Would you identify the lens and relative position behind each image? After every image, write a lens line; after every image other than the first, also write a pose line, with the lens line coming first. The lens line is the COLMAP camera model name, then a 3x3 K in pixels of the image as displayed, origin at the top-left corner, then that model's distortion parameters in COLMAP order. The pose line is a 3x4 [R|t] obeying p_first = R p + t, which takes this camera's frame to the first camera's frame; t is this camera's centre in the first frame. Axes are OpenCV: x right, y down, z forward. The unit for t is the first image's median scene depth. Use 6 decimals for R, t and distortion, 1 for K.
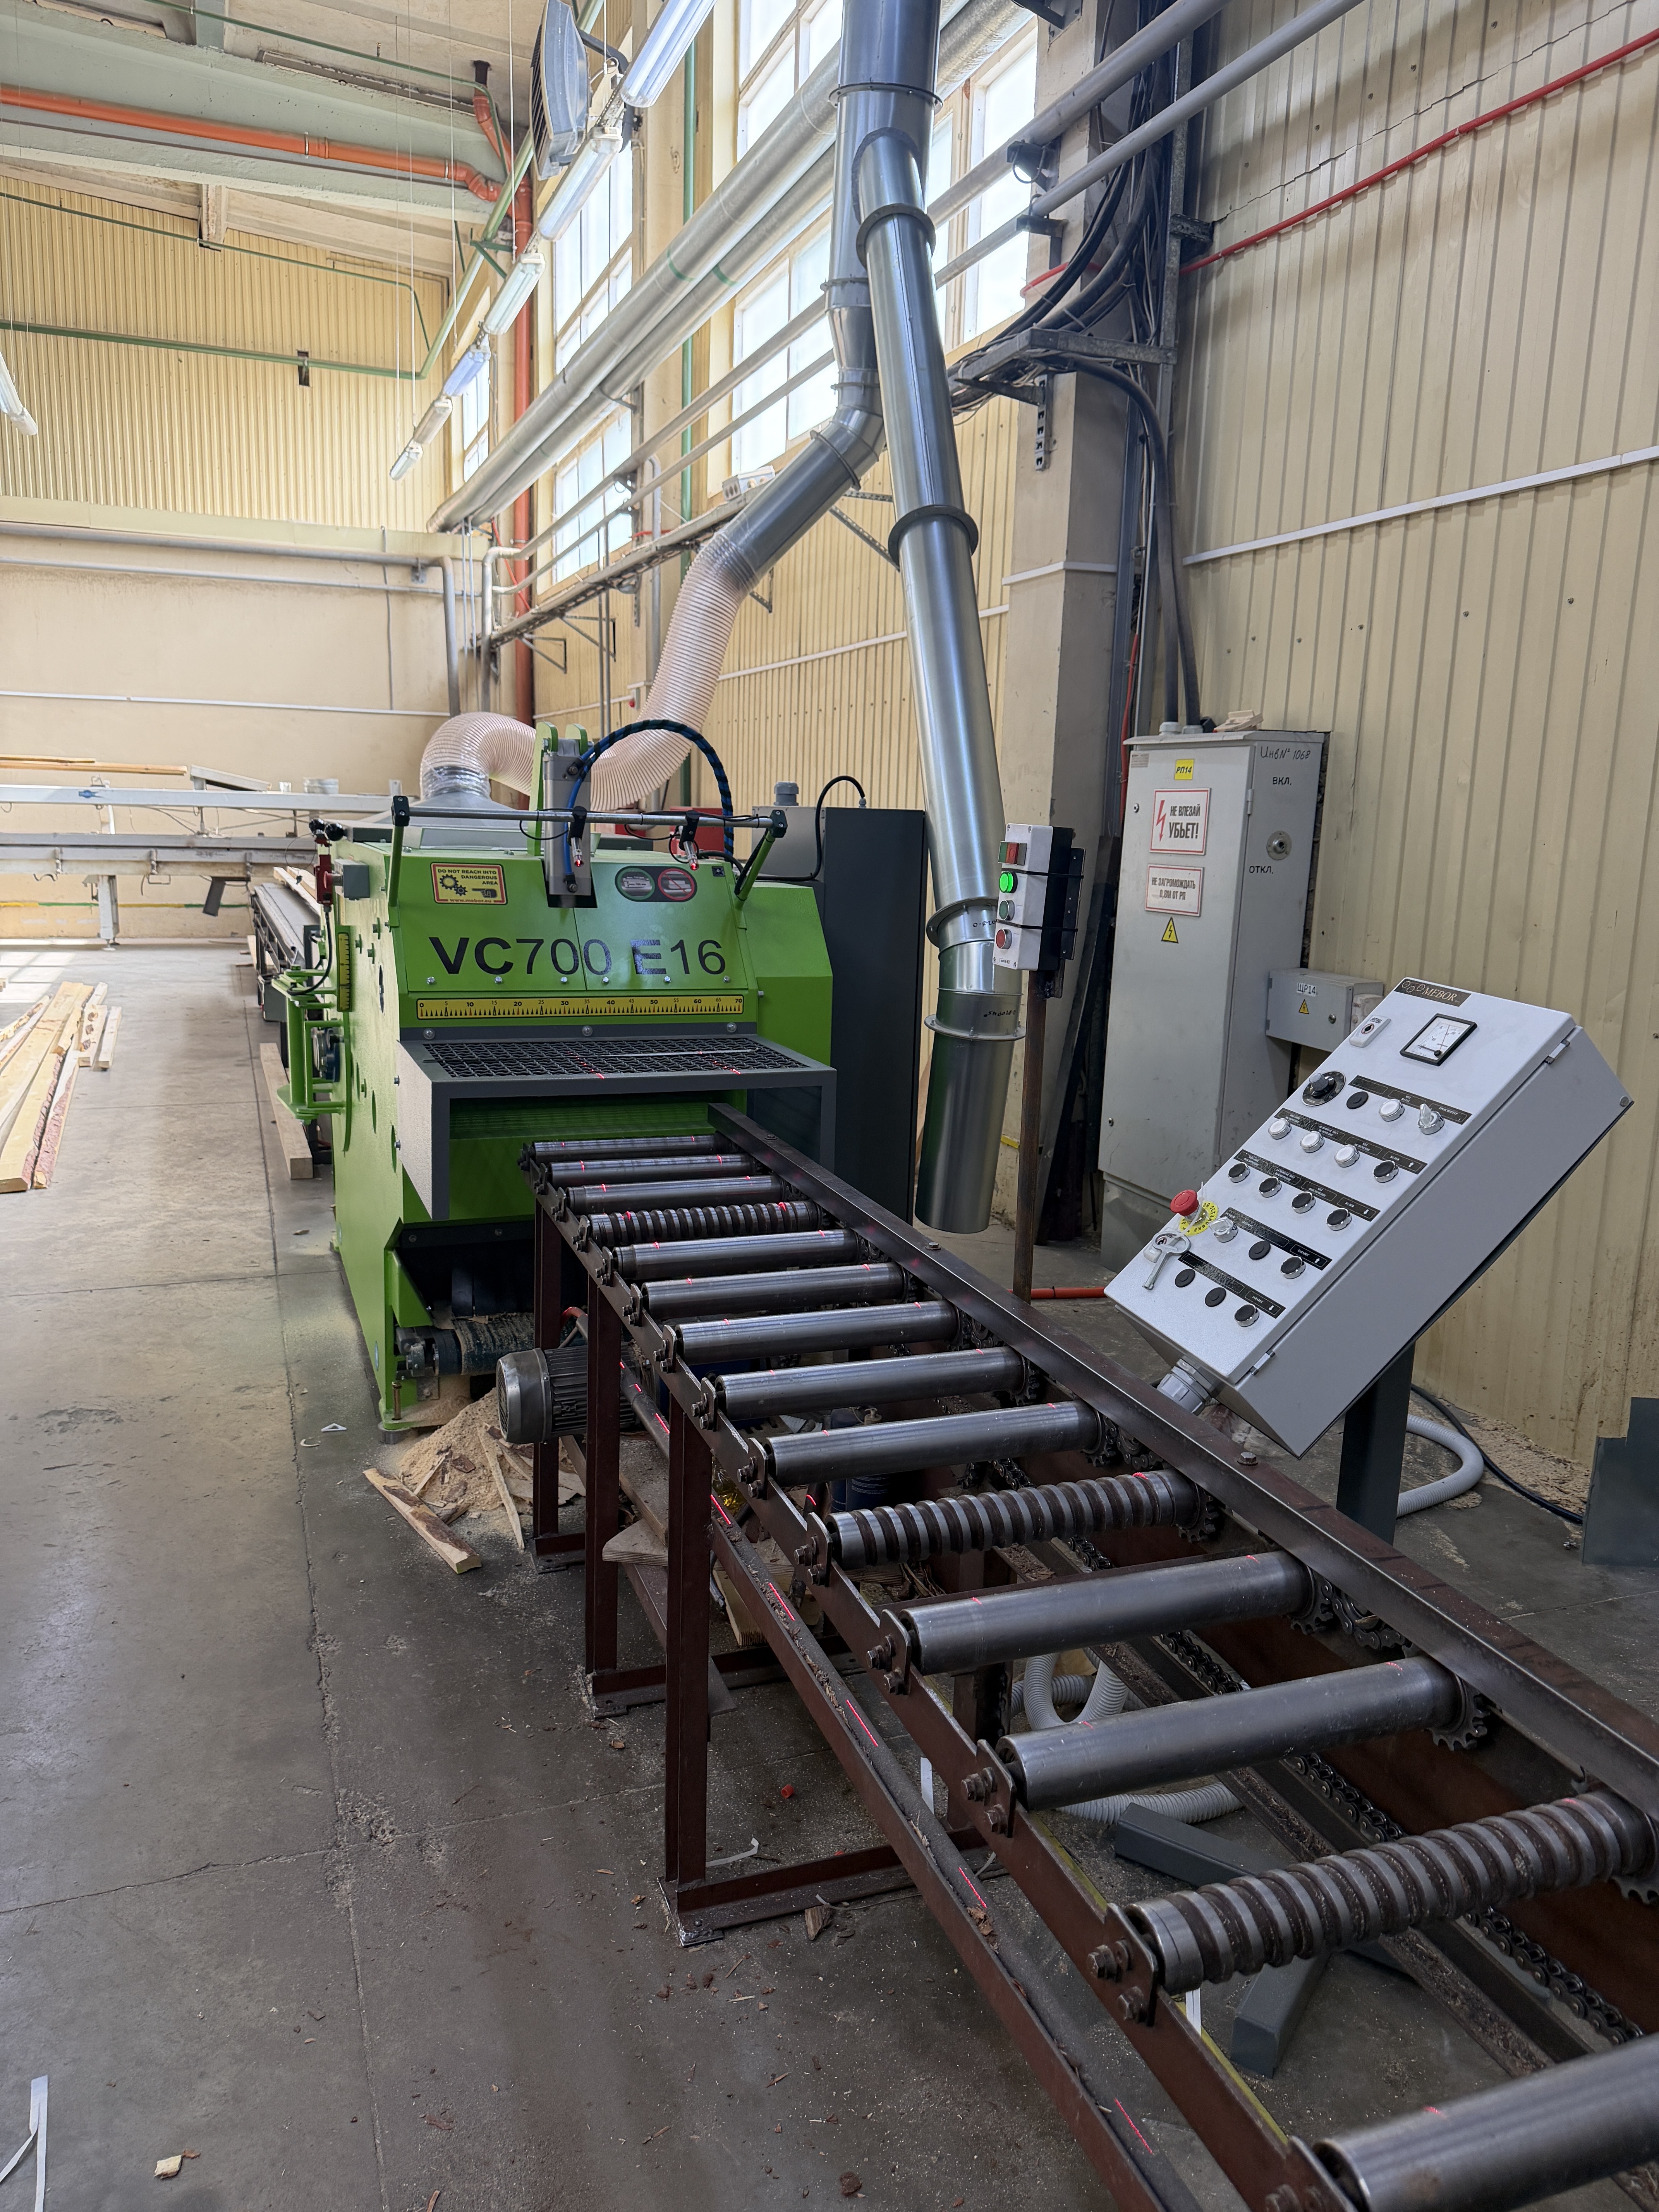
lens RADIAL K [[1590.1, 0, 829.5], [0, 1590.1, 1106.0], [0, 0, 1]] dist [0.009475, -0.007541]
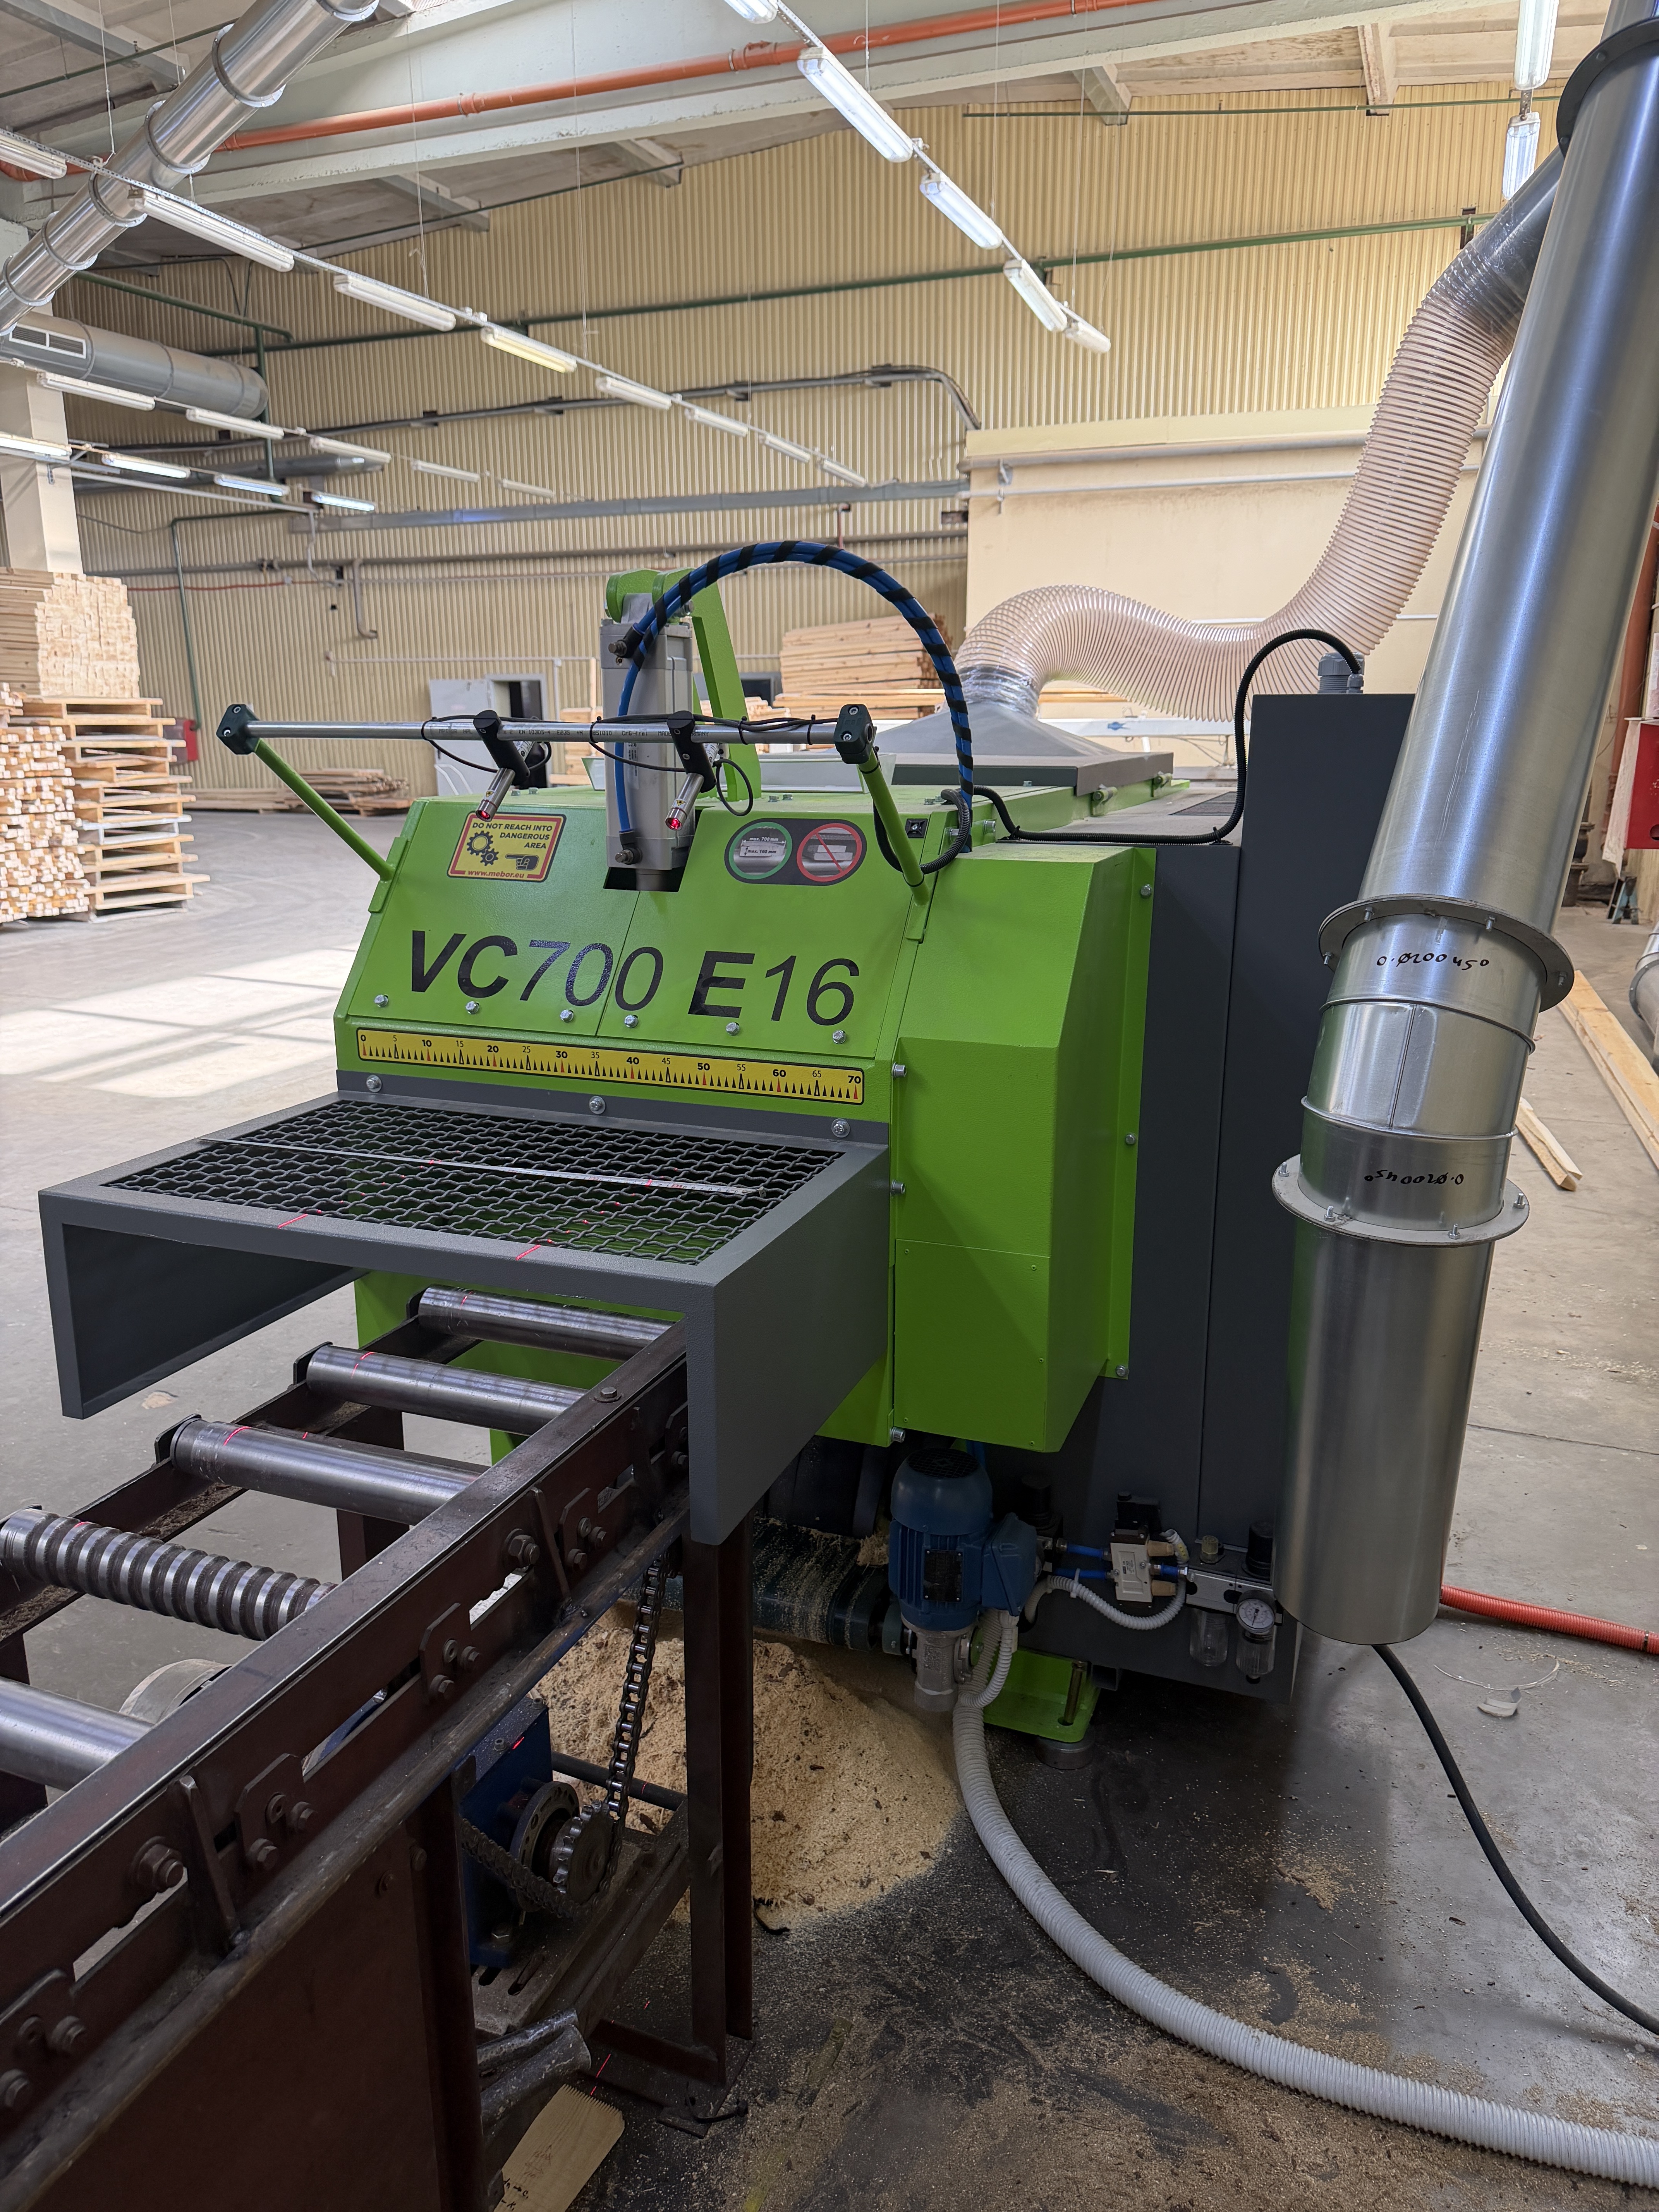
lens RADIAL K [[1591.9, 0, 826.7], [0, 1591.9, 1141.5], [0, 0, 1]] dist [-0.023470, -0.000603]
pose [[0.733024, 0.144560, -0.664664, 0.287369], [-0.102022, 0.989468, 0.102687, -0.098641], [0.672509, -0.007462, 0.740052, 0.602036]]
